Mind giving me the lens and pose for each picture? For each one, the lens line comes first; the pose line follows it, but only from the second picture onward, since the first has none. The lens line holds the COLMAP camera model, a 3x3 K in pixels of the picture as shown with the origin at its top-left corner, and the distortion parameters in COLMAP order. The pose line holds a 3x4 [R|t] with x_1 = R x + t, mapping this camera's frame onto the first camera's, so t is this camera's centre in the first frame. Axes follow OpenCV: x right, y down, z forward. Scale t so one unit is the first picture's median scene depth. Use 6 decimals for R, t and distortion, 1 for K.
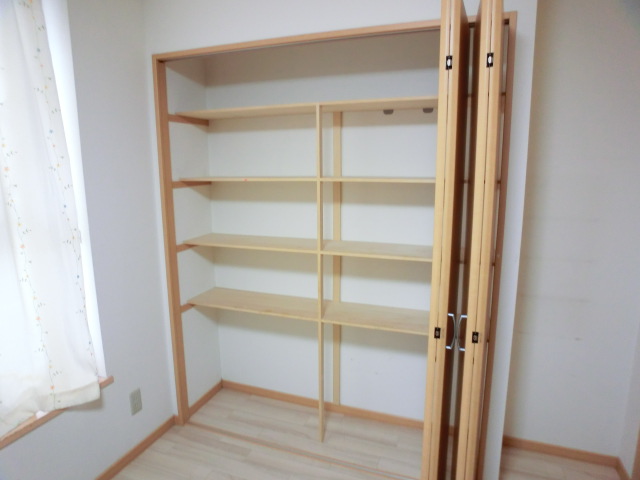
lens RADIAL K [[420.3, 0, 320.0], [0, 420.3, 240.0], [0, 0, 1]] dist [-0.043688, 0.000206]
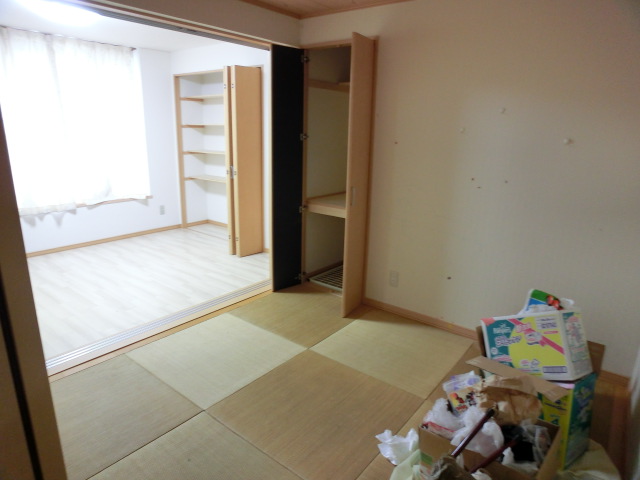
lens RADIAL K [[420.3, 0, 320.0], [0, 420.3, 240.0], [0, 0, 1]] dist [-0.043688, 0.000206]
pose [[0.953455, 0.104423, -0.282876, 1.198471], [-0.084233, 0.993012, 0.082655, 0.264647], [0.289531, -0.054981, 0.955588, -1.163920]]
